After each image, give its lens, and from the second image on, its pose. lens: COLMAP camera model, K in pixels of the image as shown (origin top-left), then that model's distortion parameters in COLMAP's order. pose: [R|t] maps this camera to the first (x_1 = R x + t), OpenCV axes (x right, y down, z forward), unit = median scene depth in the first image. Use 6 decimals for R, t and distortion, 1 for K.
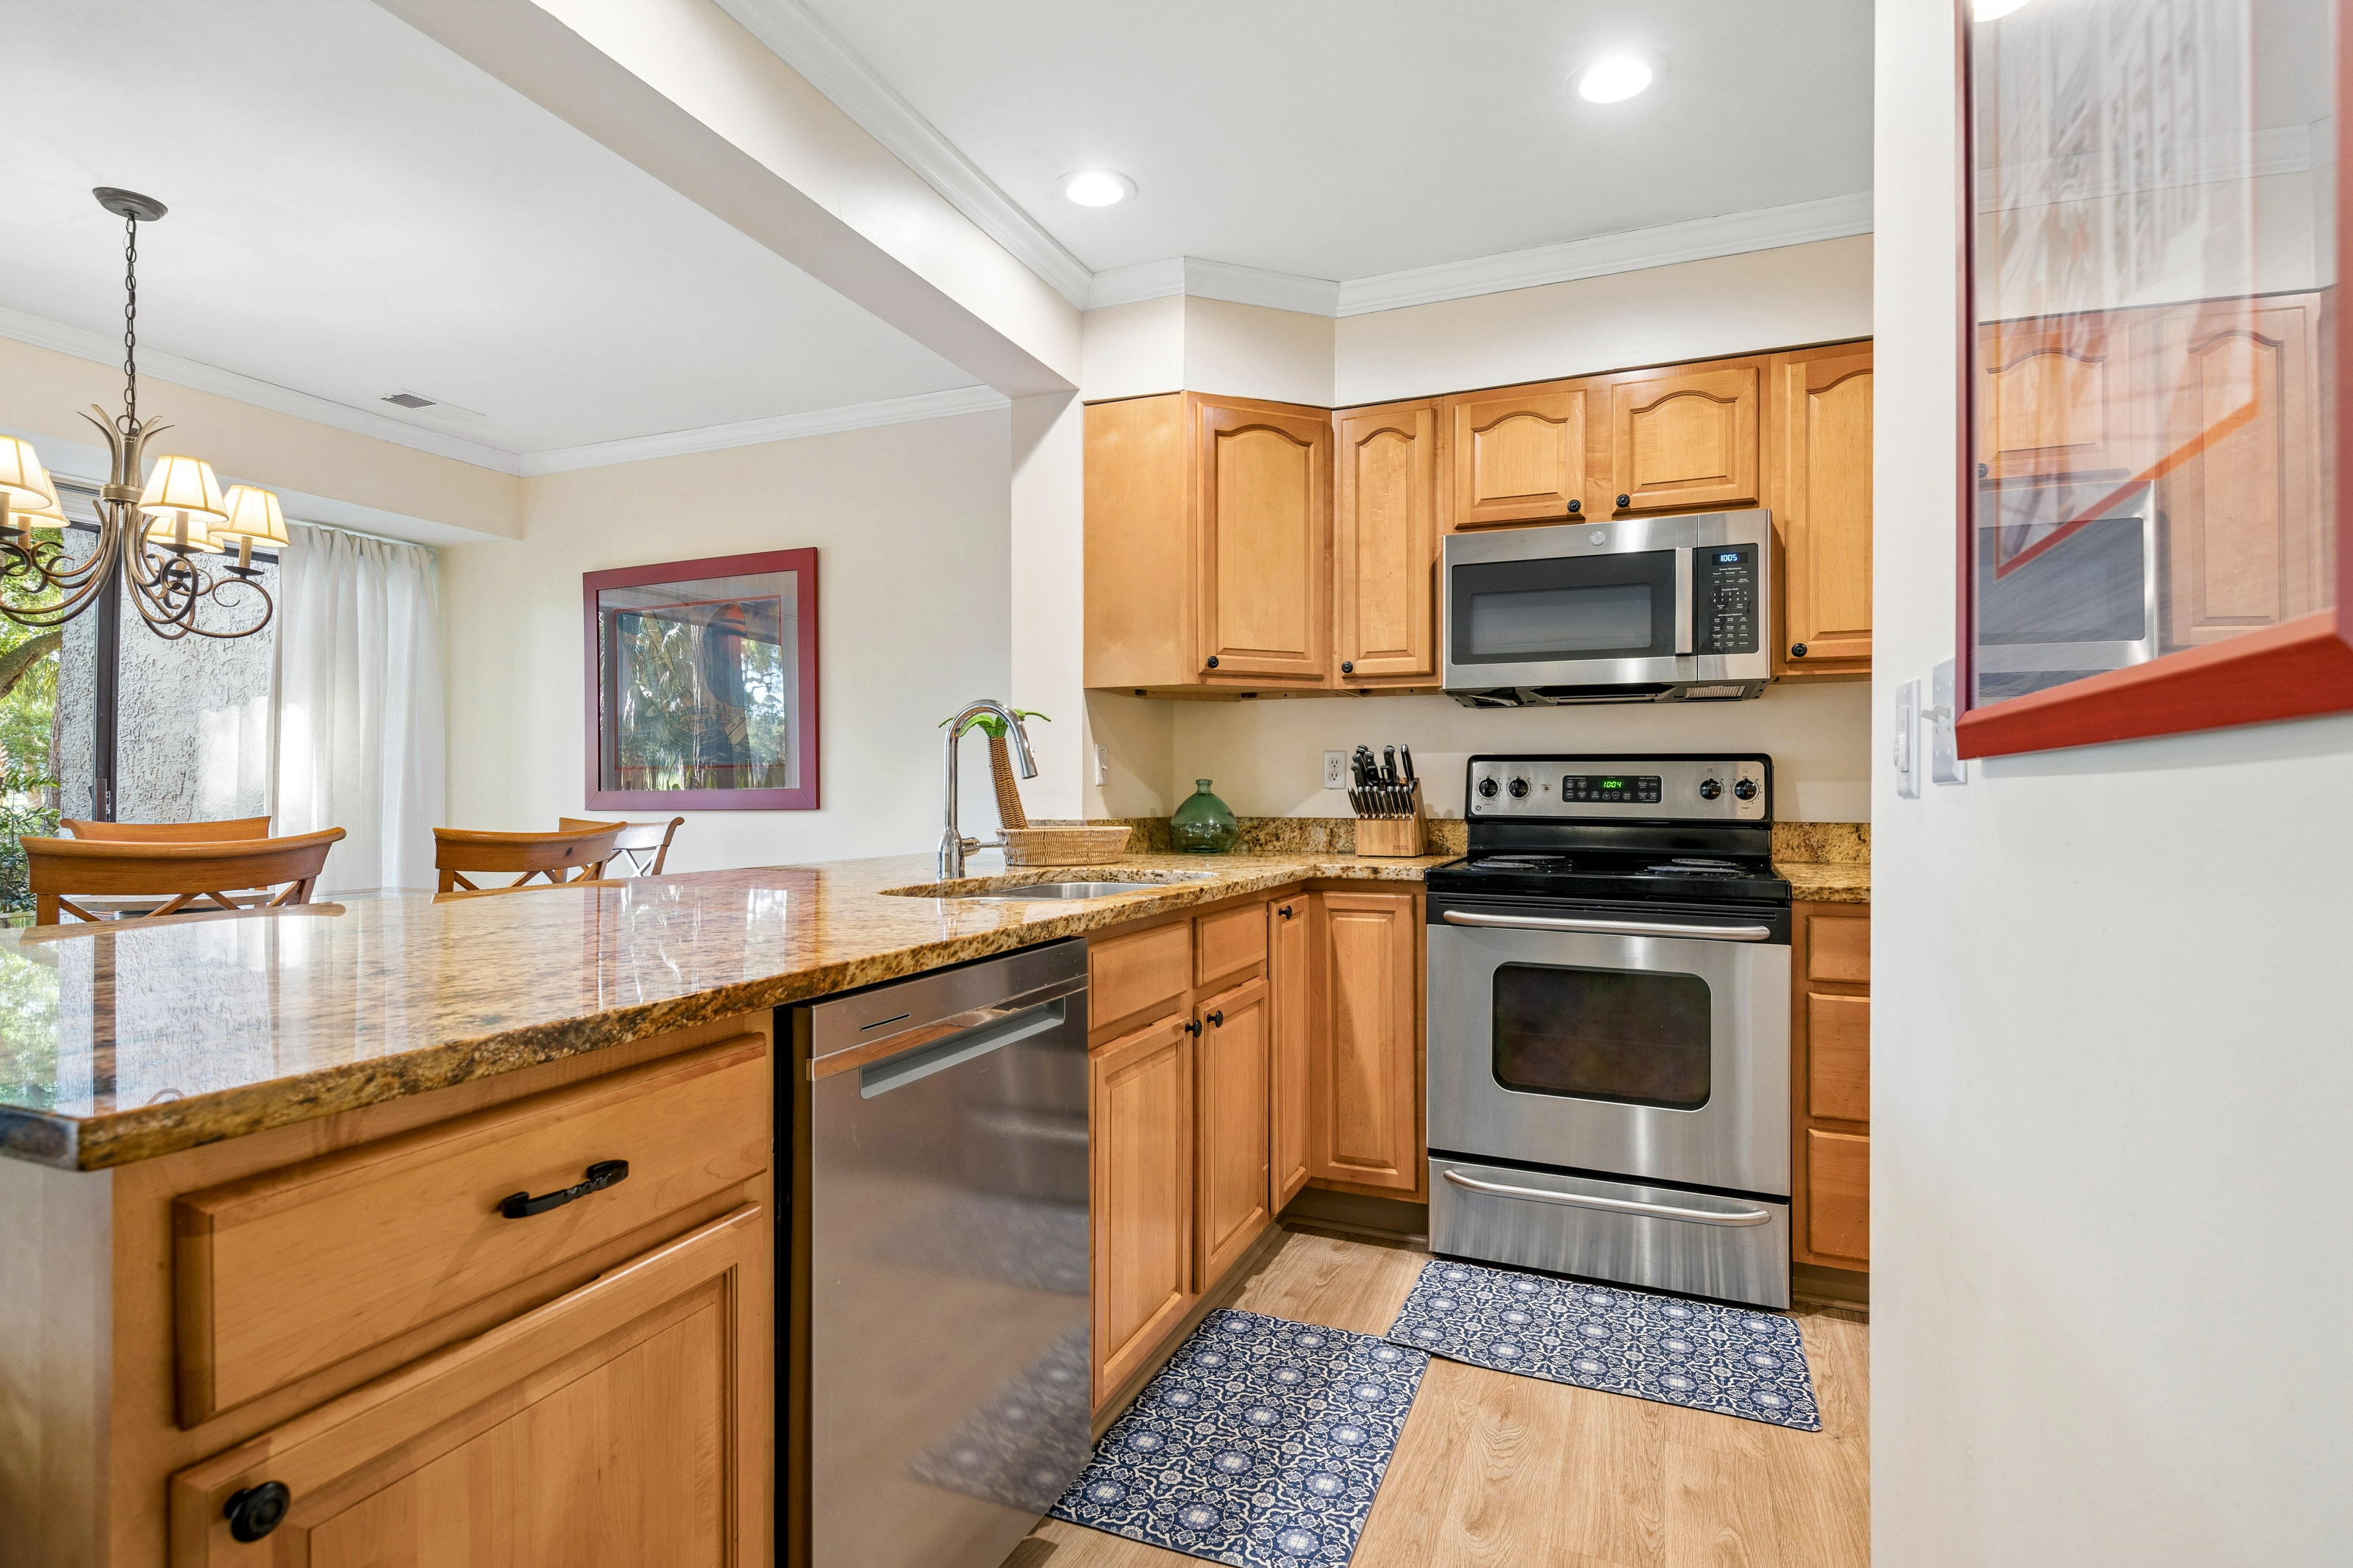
lens RADIAL K [[1151.0, 0, 1183.3], [0, 1151.0, 778.6], [0, 0, 1]] dist [0.007012, -0.003845]
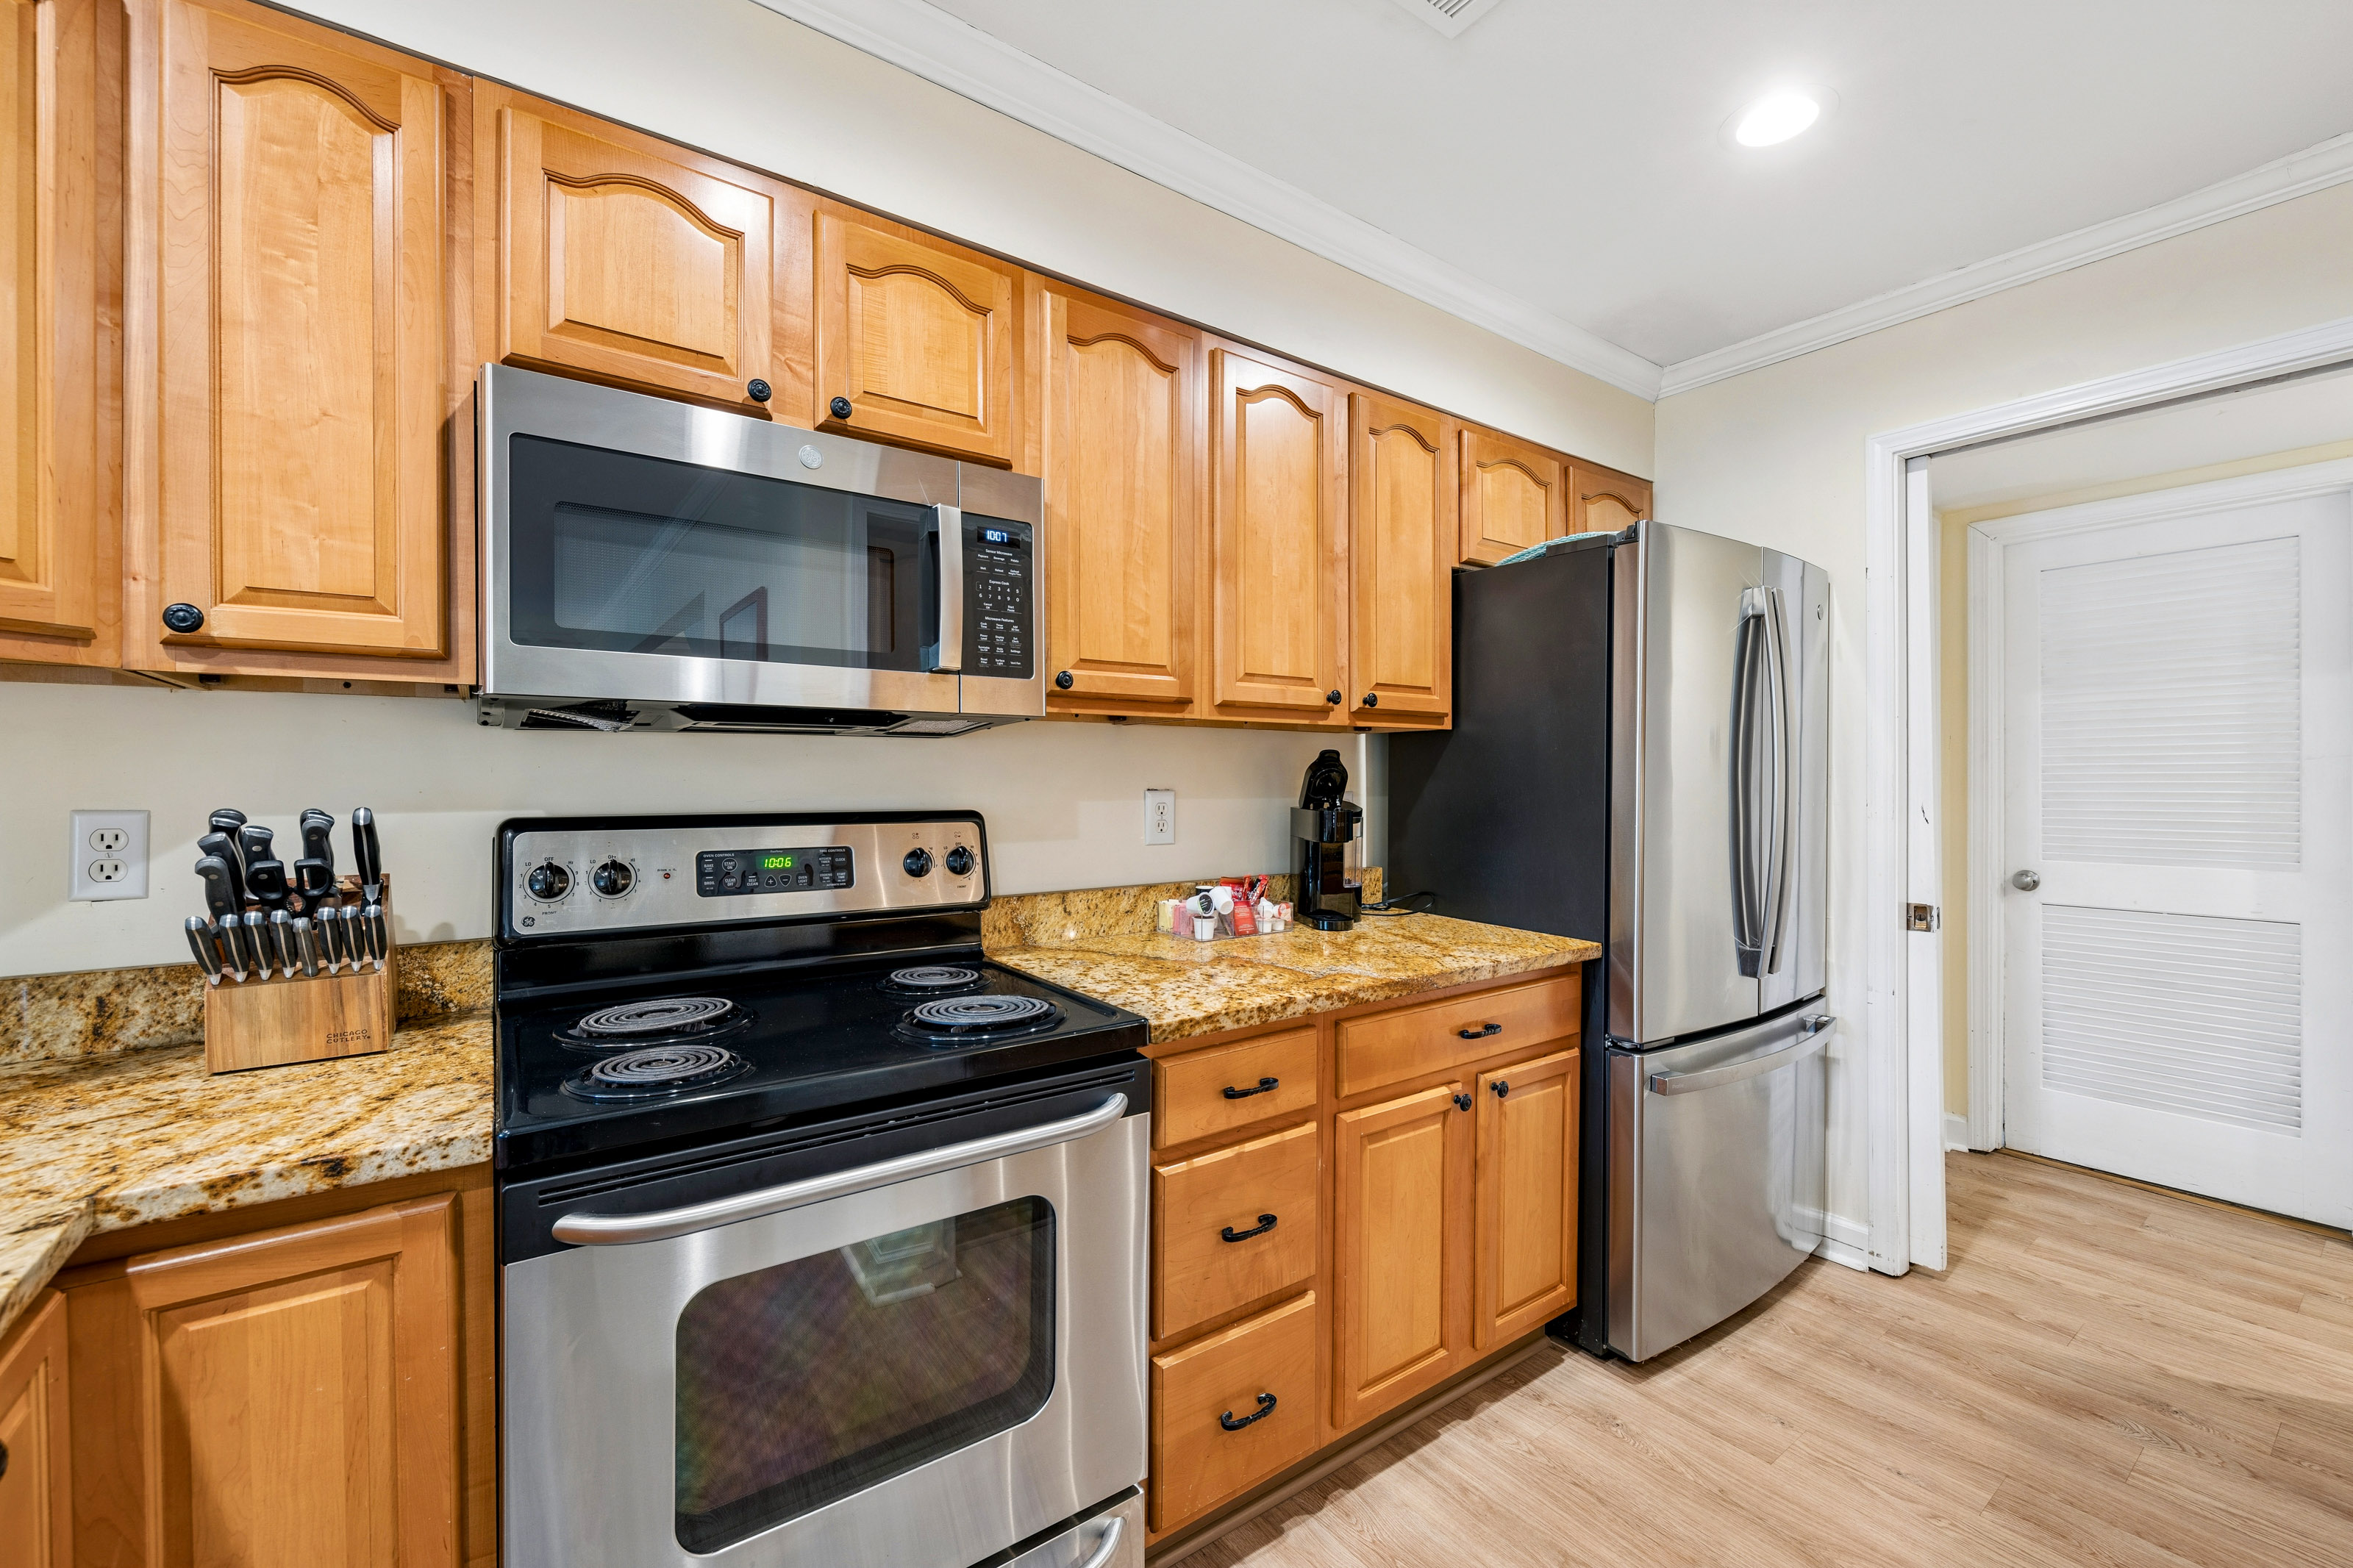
lens RADIAL K [[964.4, 0, 1198.0], [0, 964.4, 780.9], [0, 0, 1]] dist [0.000190, -0.002607]
pose [[0.511646, -0.004780, 0.859183, 0.040265], [-0.006469, 0.999935, 0.009416, -0.050716], [-0.859172, -0.010376, 0.511582, 0.584137]]
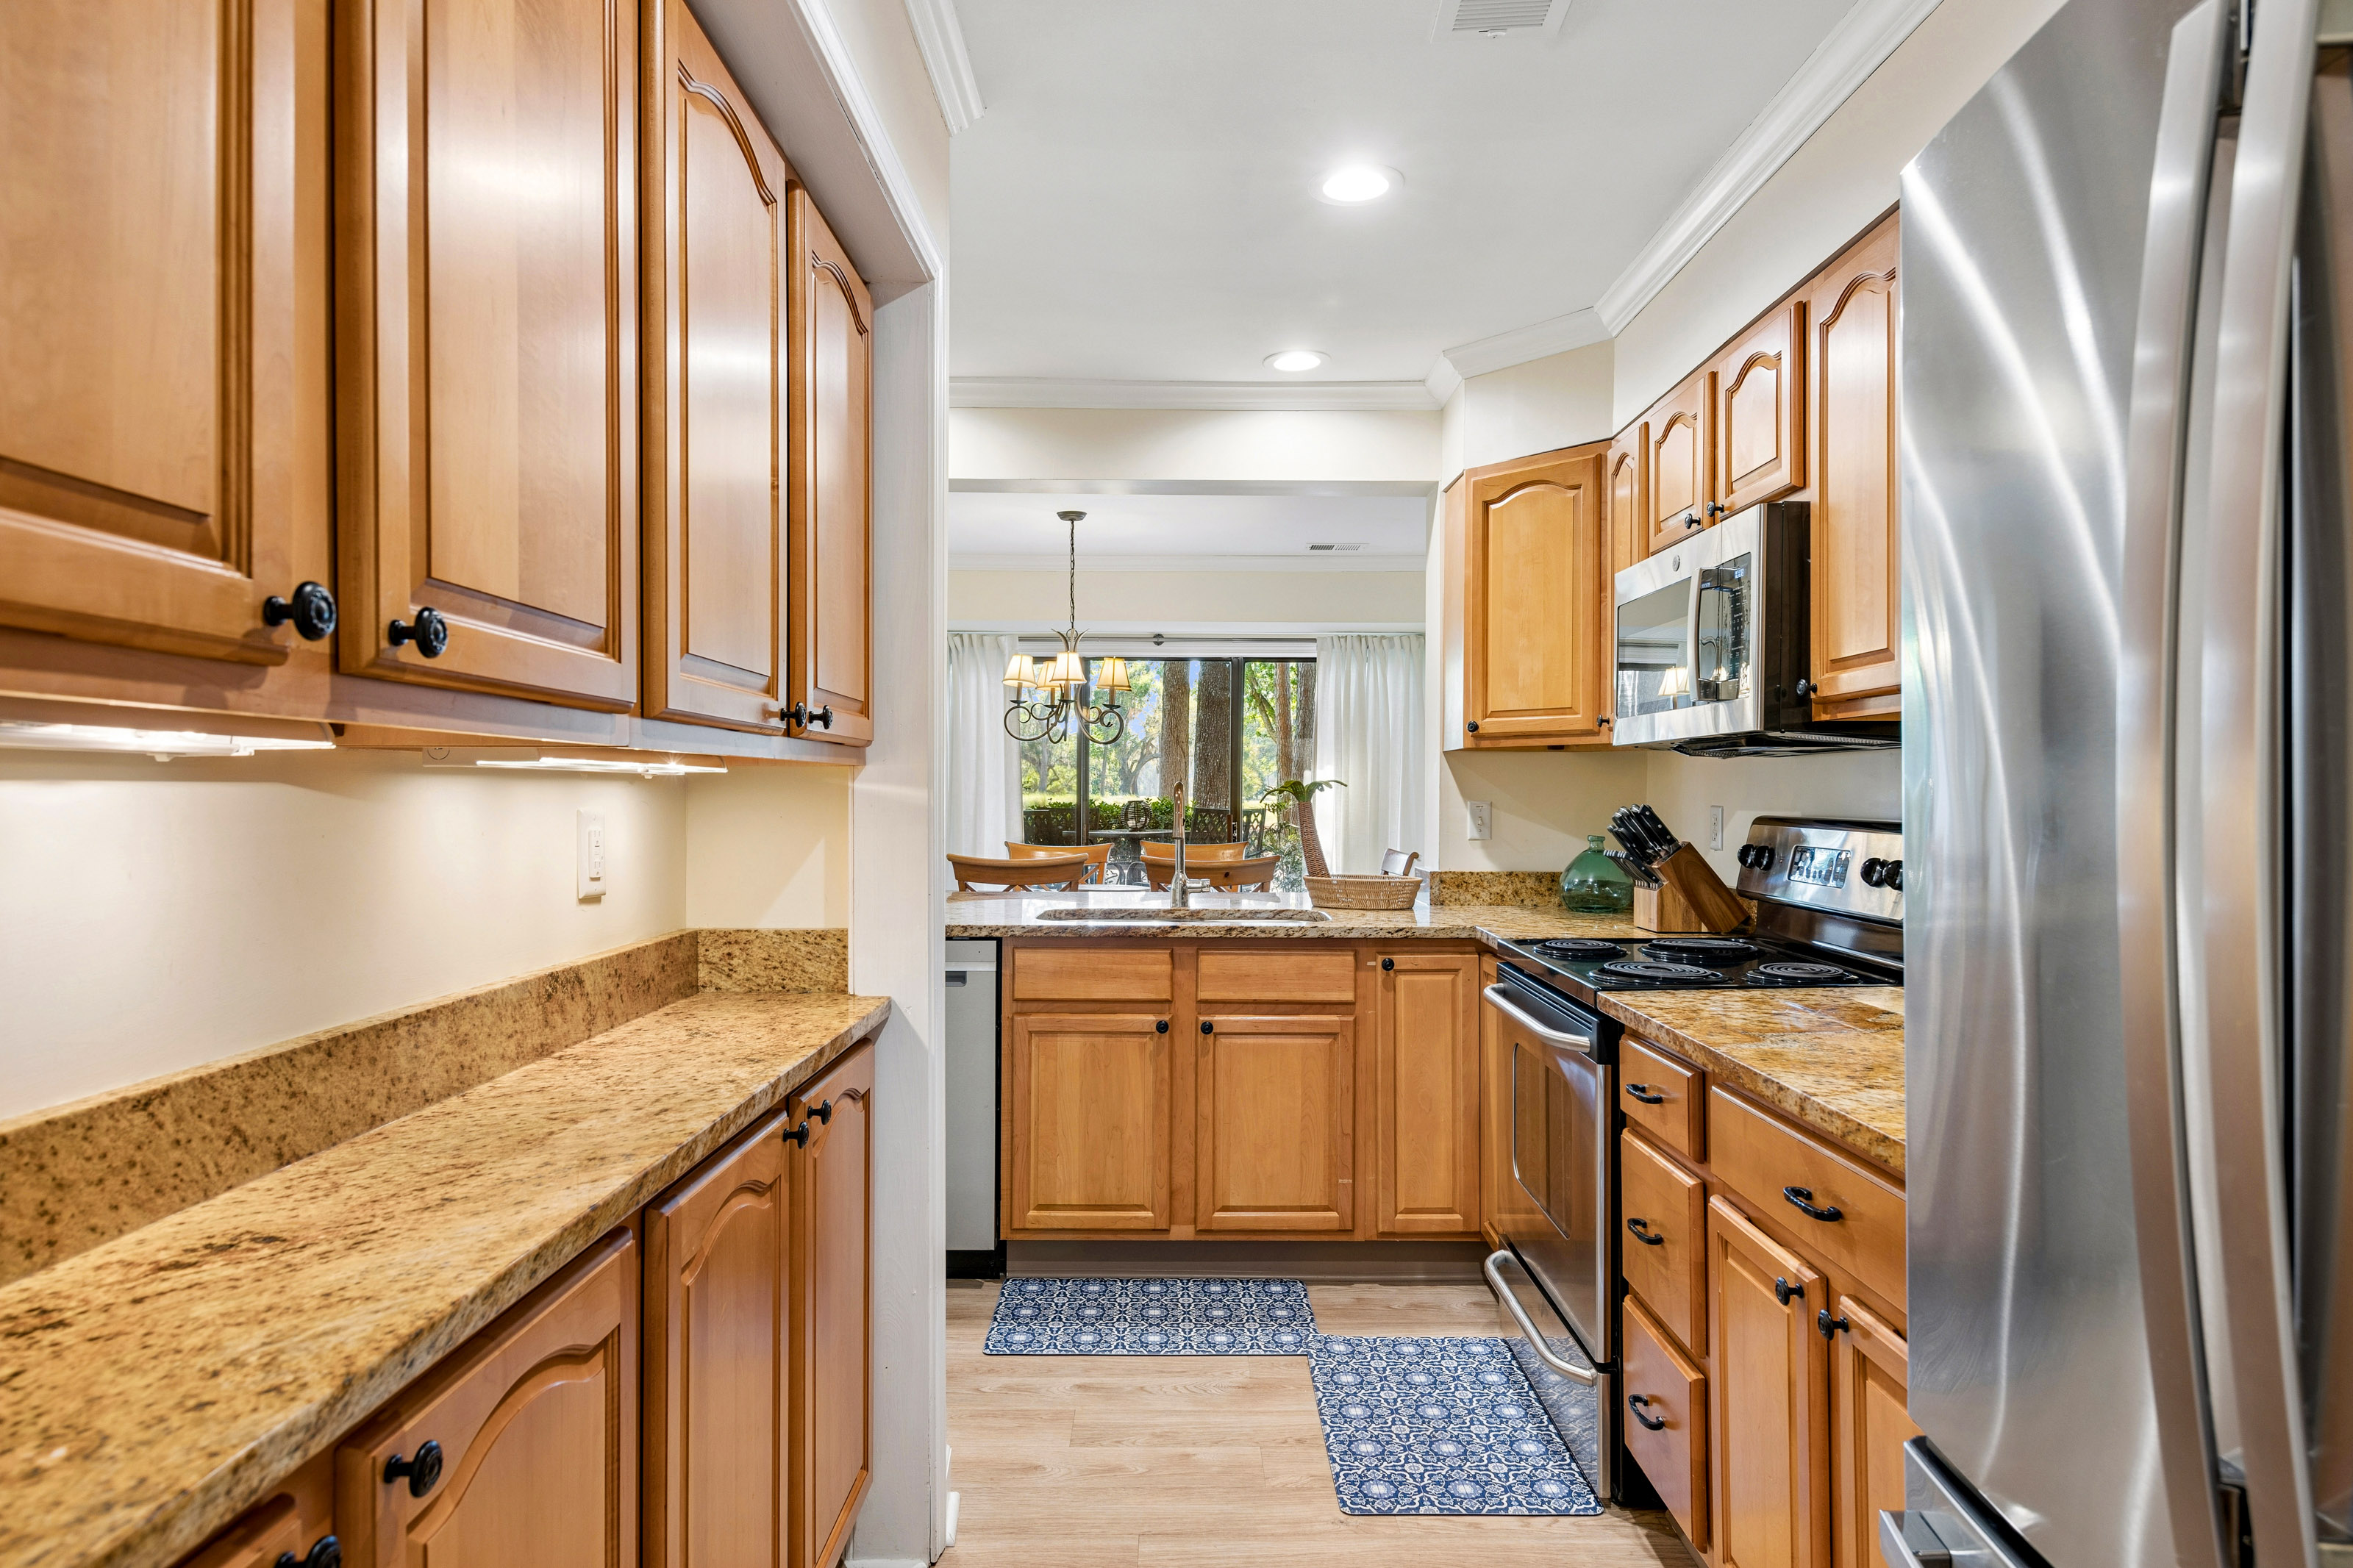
lens RADIAL K [[1359.1, 0, 1188.1], [0, 1359.1, 805.4], [0, 0, 1]] dist [0.006011, 0.000339]
pose [[0.391756, 0.005435, -0.920053, 1.124248], [0.009640, 0.999903, 0.010011, -0.047328], [0.920019, -0.012791, 0.391666, 0.294473]]
